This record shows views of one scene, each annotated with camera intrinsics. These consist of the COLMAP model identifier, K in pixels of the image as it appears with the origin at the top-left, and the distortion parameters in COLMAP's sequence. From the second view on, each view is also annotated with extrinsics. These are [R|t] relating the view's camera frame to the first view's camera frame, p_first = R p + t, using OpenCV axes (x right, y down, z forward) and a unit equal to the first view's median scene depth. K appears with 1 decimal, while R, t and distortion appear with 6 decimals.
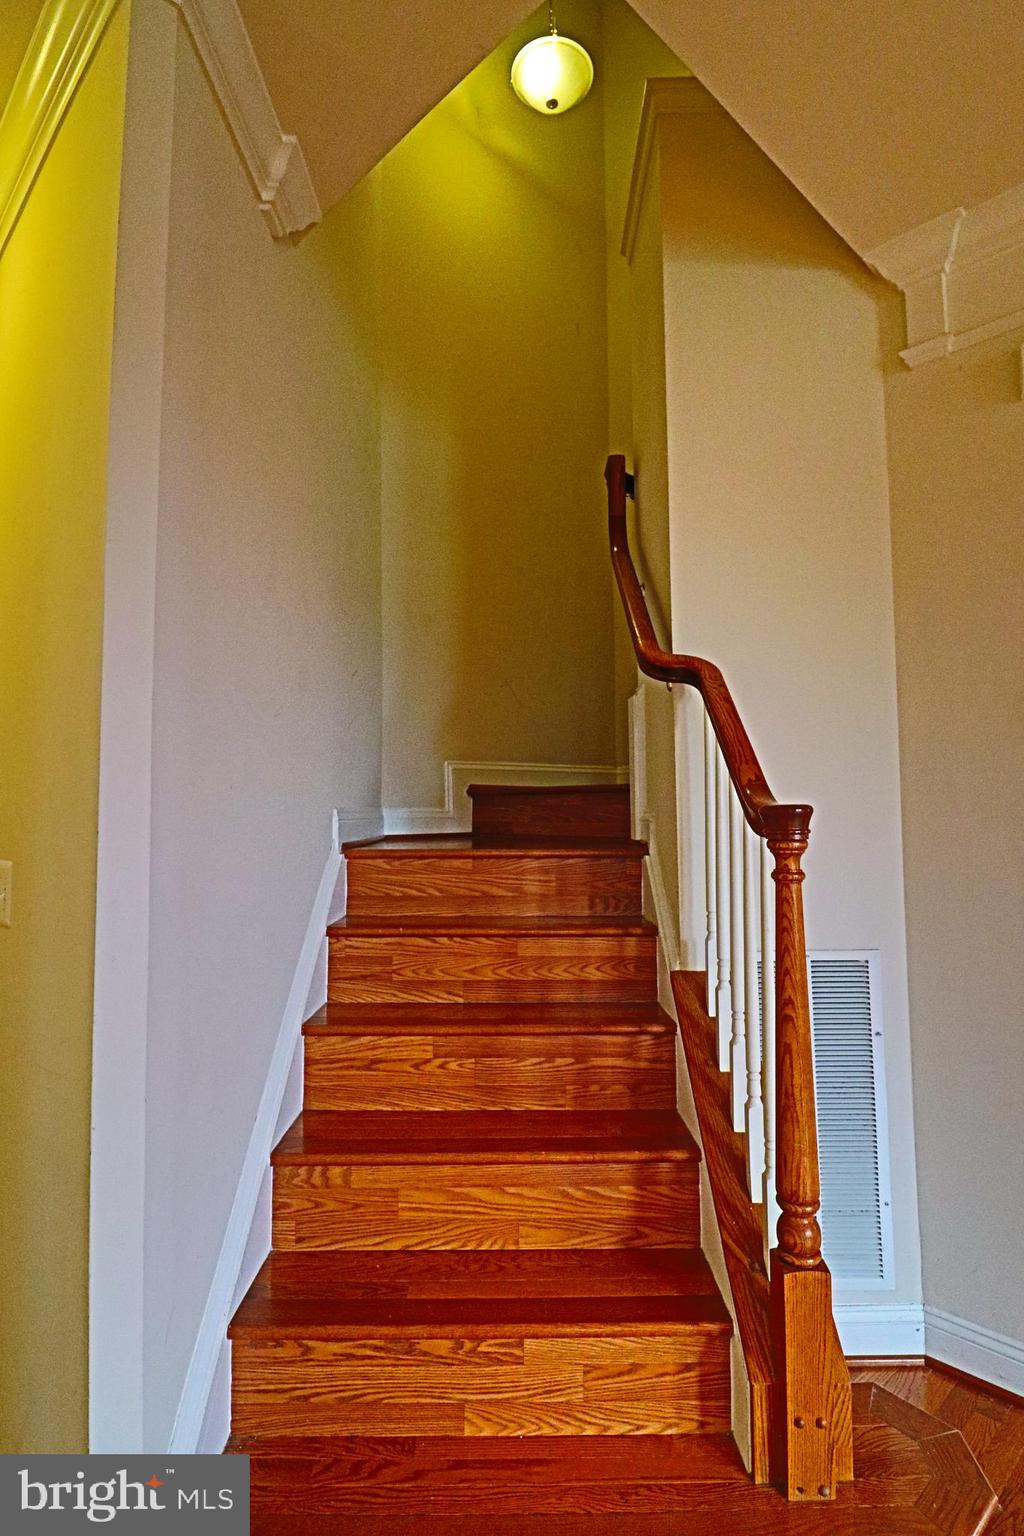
lens RADIAL K [[794.3, 0, 516.9], [0, 794.3, 763.4], [0, 0, 1]] dist [0.002562, -0.015063]
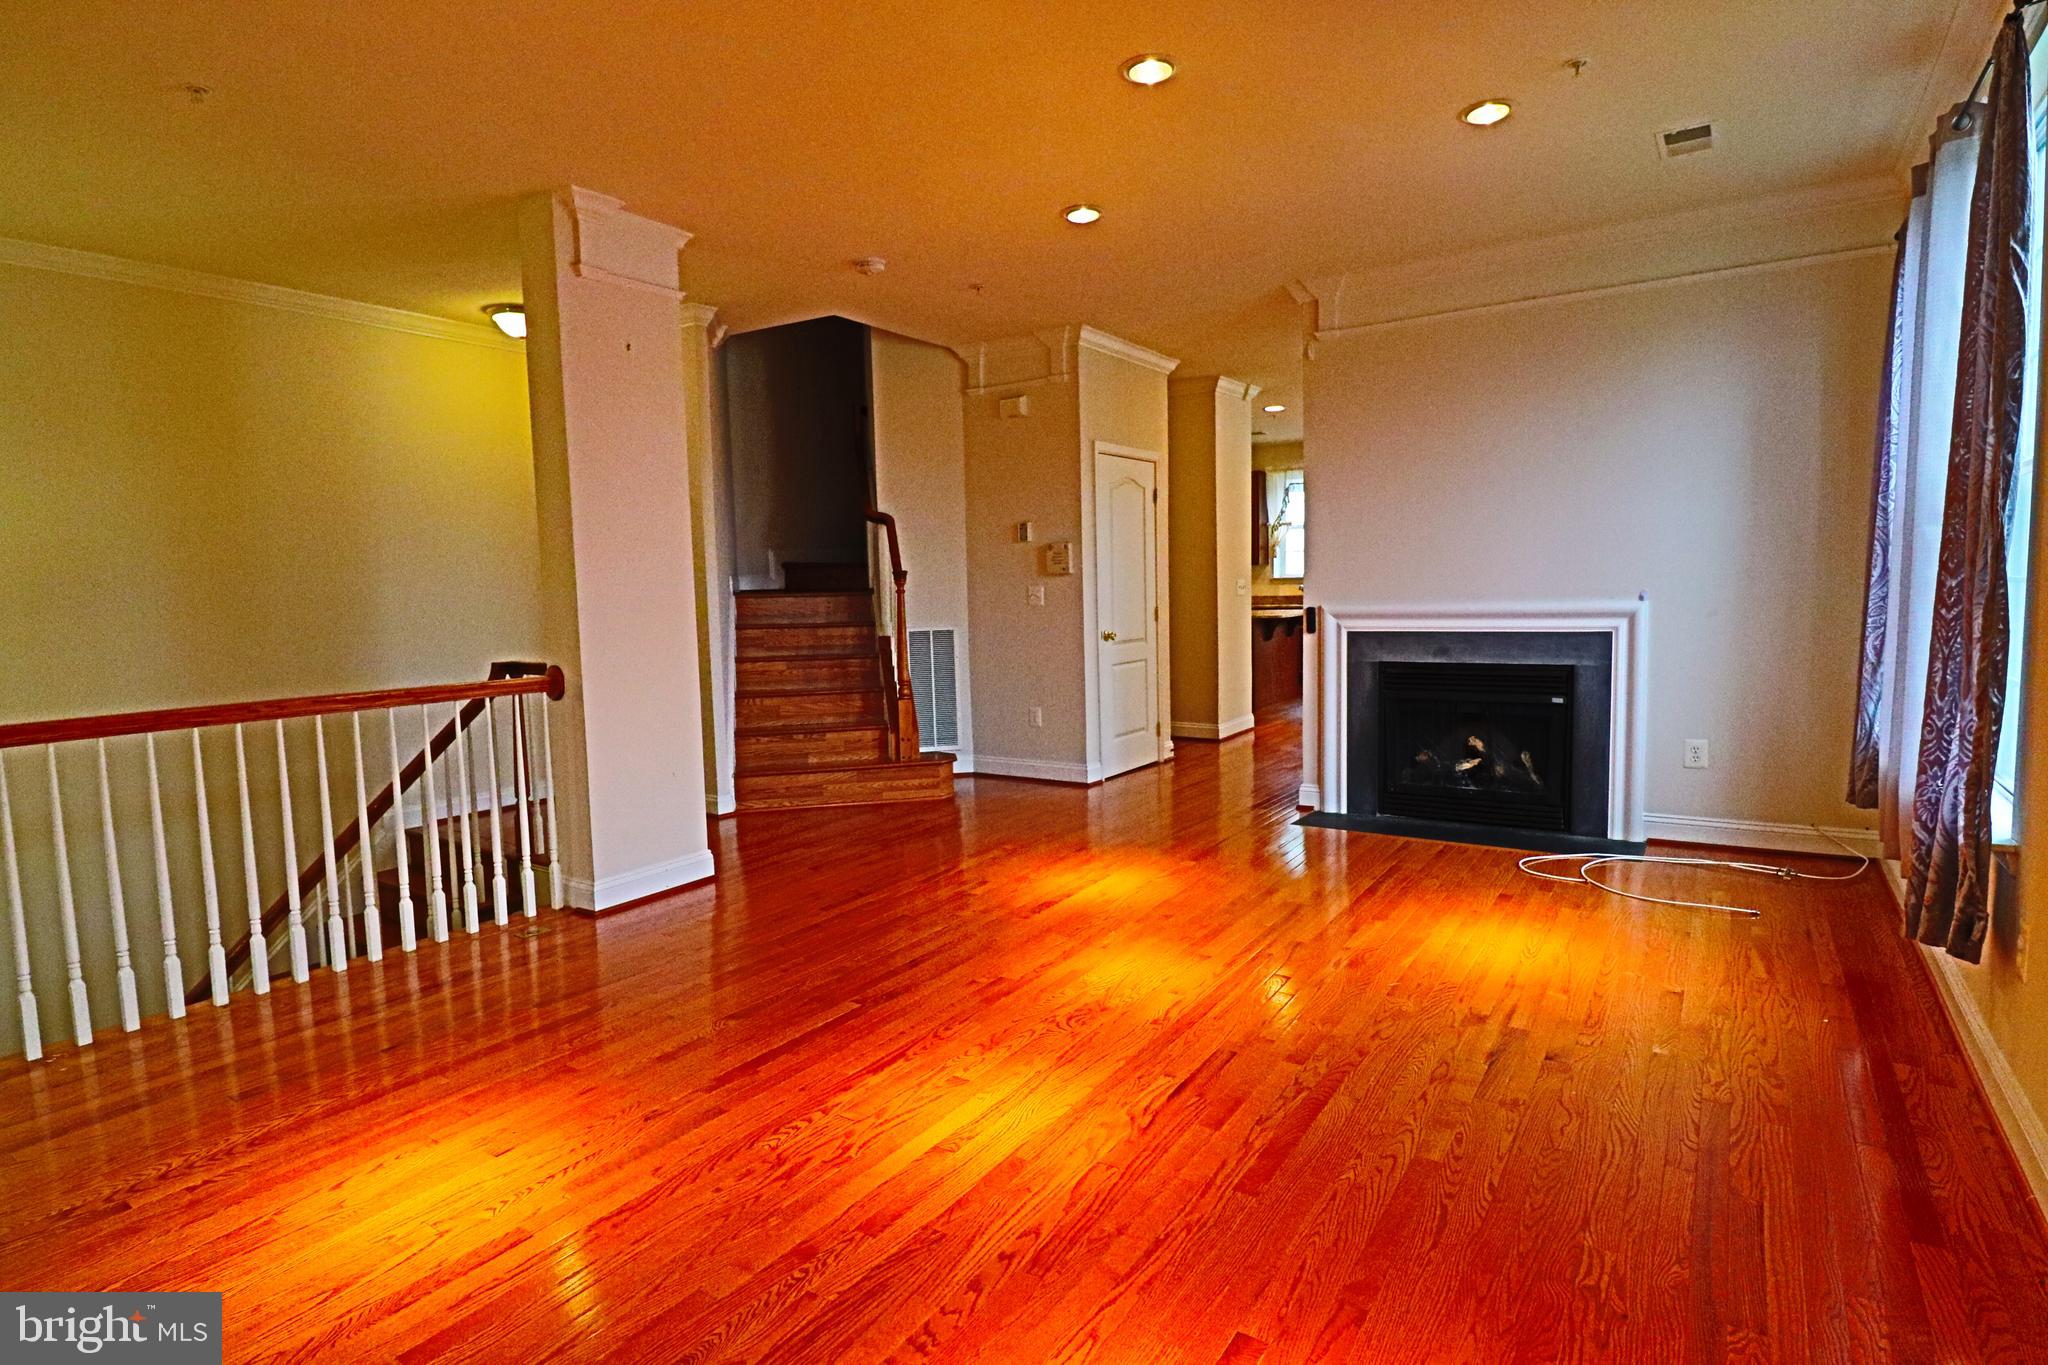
lens RADIAL K [[1059.1, 0, 1014.9], [0, 1059.1, 677.9], [0, 0, 1]] dist [0.002562, -0.015063]
pose [[0.976143, -0.033107, 0.214590, -0.106945], [0.000992, 0.988977, 0.148069, -0.103985], [-0.217127, -0.144324, 0.965415, -2.231906]]
